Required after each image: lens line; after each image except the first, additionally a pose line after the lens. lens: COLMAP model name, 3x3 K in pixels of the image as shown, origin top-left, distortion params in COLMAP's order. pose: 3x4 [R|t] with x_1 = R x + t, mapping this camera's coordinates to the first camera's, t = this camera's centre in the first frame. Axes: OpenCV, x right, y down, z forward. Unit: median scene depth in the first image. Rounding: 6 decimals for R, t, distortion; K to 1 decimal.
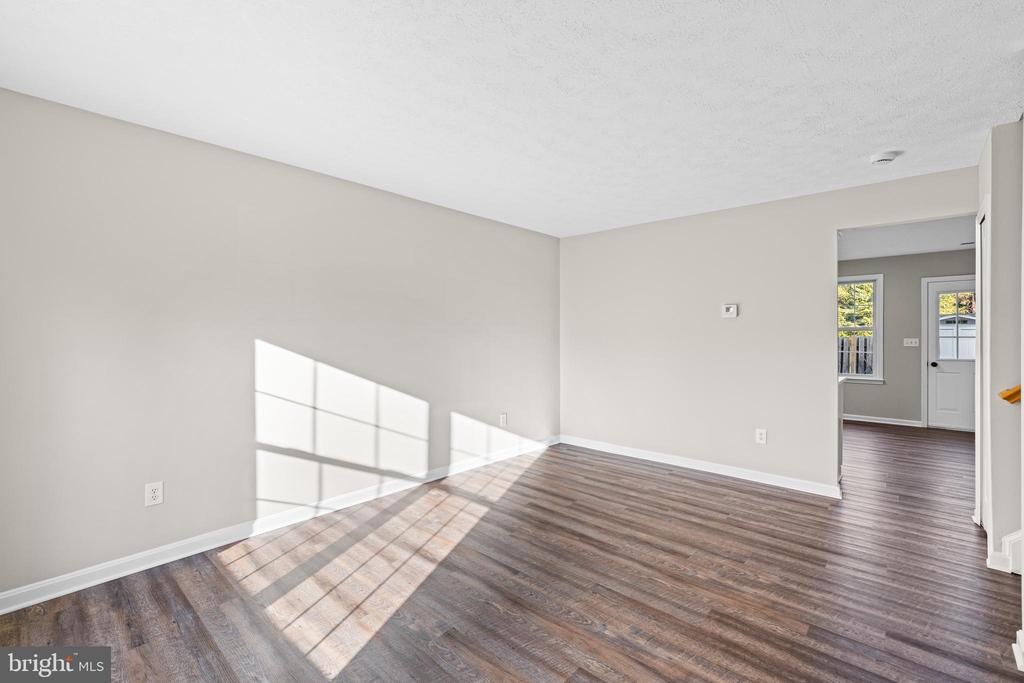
lens RADIAL K [[443.8, 0, 517.5], [0, 443.8, 337.4], [0, 0, 1]] dist [0.002075, 0.000486]
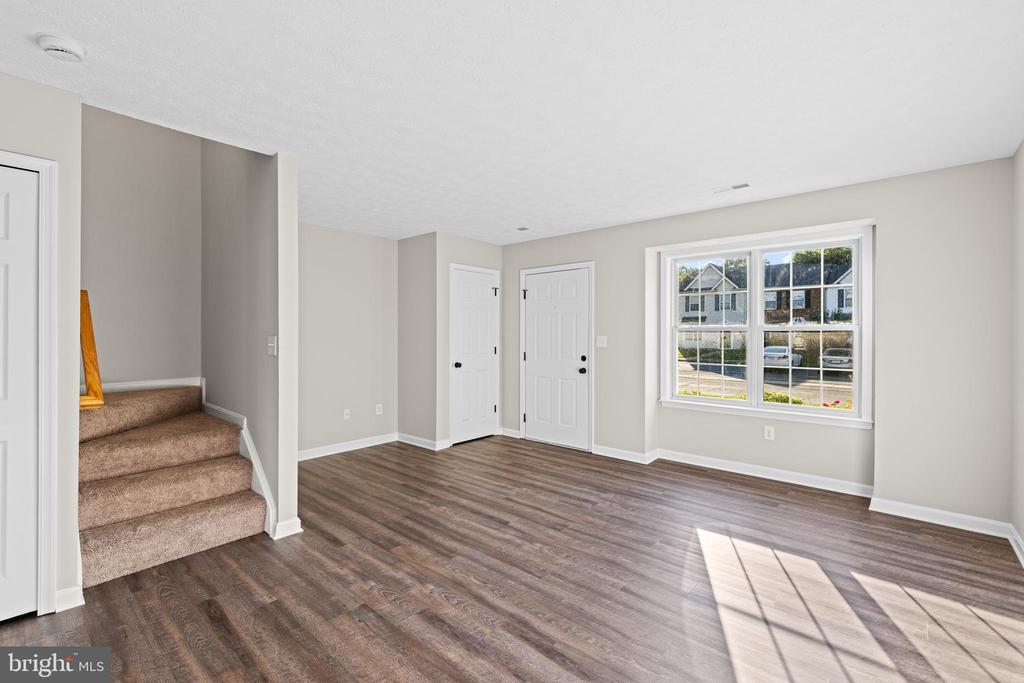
lens RADIAL K [[443.8, 0, 510.2], [0, 443.8, 336.5], [0, 0, 1]] dist [0.002075, 0.000486]
pose [[-0.999991, -0.003092, -0.002819, 0.251351], [-0.003132, 0.999894, 0.014231, -0.018379], [0.002775, 0.014240, -0.999895, 2.001514]]
